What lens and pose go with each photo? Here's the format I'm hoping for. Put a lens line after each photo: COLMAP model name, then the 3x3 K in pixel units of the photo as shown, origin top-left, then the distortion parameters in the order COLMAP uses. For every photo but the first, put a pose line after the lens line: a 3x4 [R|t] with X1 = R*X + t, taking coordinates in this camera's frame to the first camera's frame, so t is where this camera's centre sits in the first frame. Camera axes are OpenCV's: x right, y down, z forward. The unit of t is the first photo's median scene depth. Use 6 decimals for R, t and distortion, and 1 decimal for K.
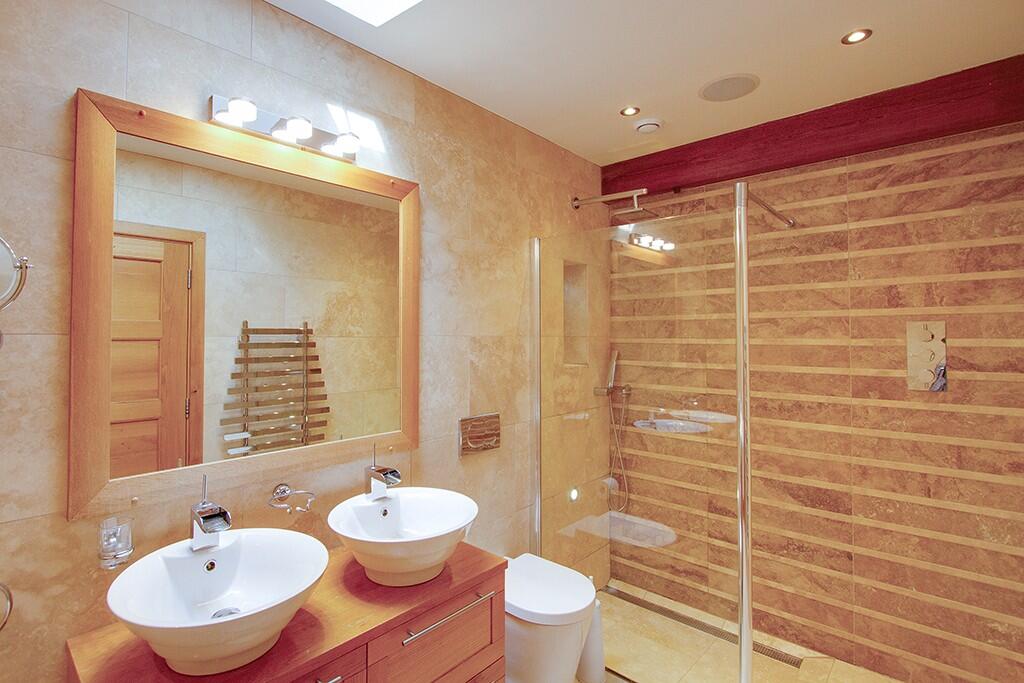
lens RADIAL K [[477.5, 0, 512.0], [0, 477.5, 341.5], [0, 0, 1]] dist [-0.027995, 0.000048]
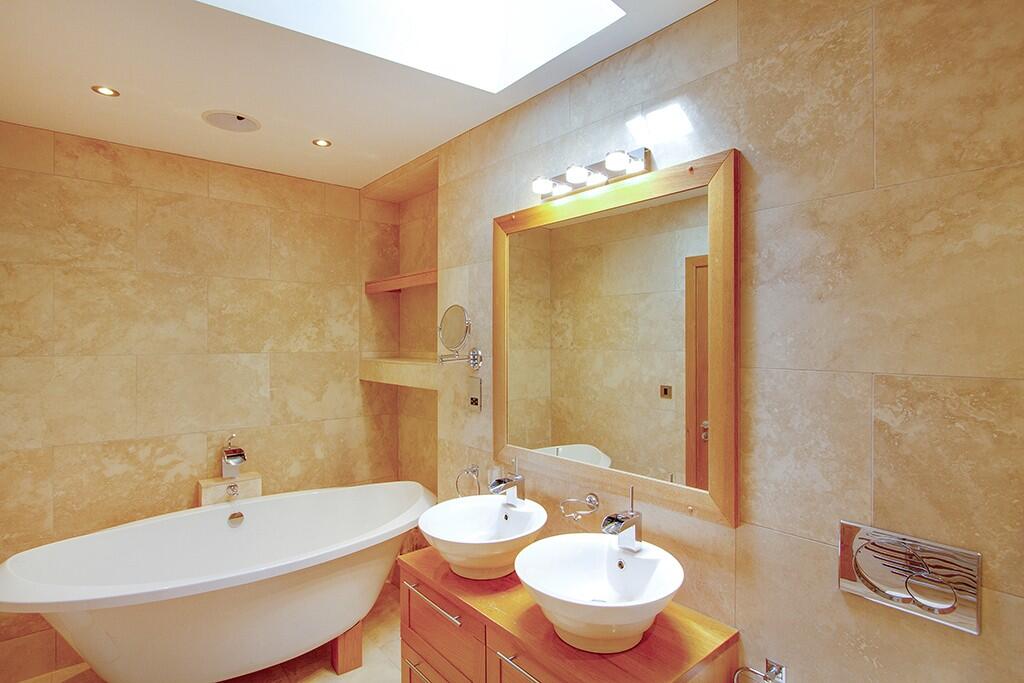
lens RADIAL K [[477.5, 0, 512.0], [0, 477.5, 341.5], [0, 0, 1]] dist [-0.027995, 0.000048]
pose [[-0.112663, 0.020963, -0.993412, 0.485590], [0.006866, 0.999770, 0.020318, -0.061973], [0.993610, -0.004532, -0.112781, 0.696150]]
